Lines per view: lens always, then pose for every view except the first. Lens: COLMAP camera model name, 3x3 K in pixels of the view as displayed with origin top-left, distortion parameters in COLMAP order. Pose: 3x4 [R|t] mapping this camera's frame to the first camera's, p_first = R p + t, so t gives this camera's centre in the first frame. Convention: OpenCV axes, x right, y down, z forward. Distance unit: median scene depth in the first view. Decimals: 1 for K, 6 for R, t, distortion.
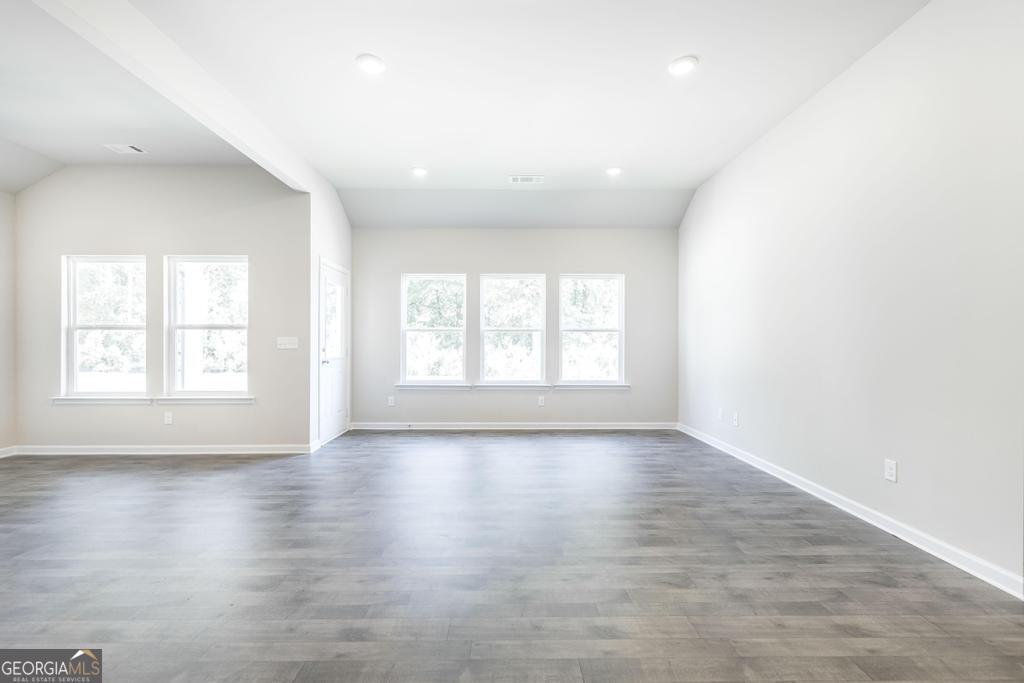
lens RADIAL K [[455.8, 0, 513.5], [0, 455.8, 344.0], [0, 0, 1]] dist [0.002853, -0.001042]
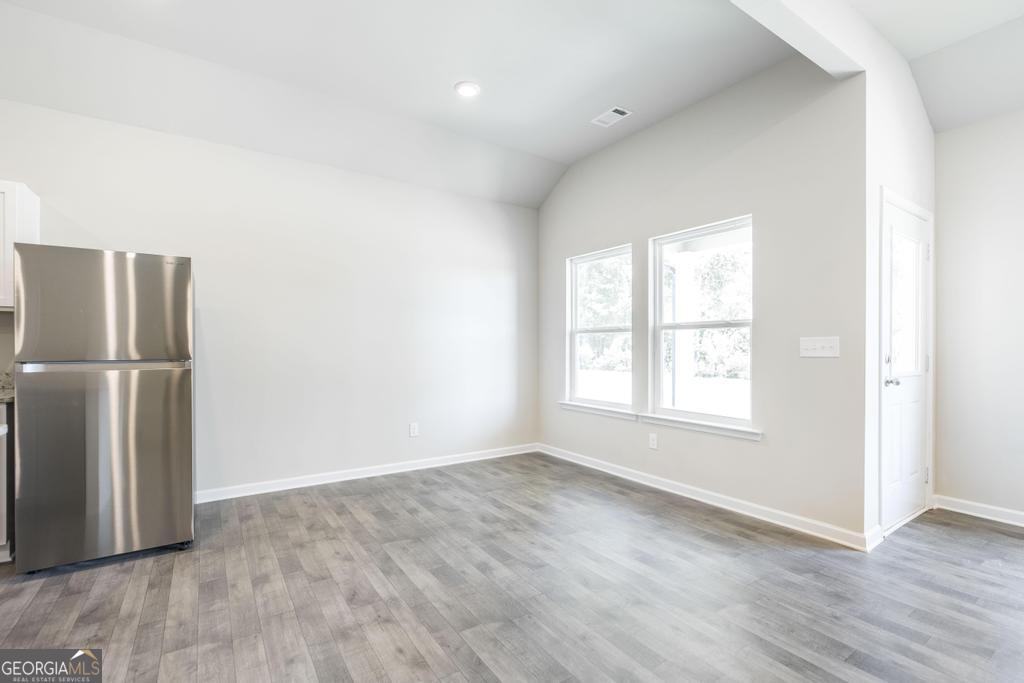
lens RADIAL K [[459.5, 0, 511.3], [0, 459.5, 346.9], [0, 0, 1]] dist [-0.000958, -0.000749]
pose [[0.556557, -0.000419, -0.830809, -0.223244], [-0.001490, 0.999998, -0.001503, -0.001104], [0.830808, 0.002074, 0.556556, 0.341121]]
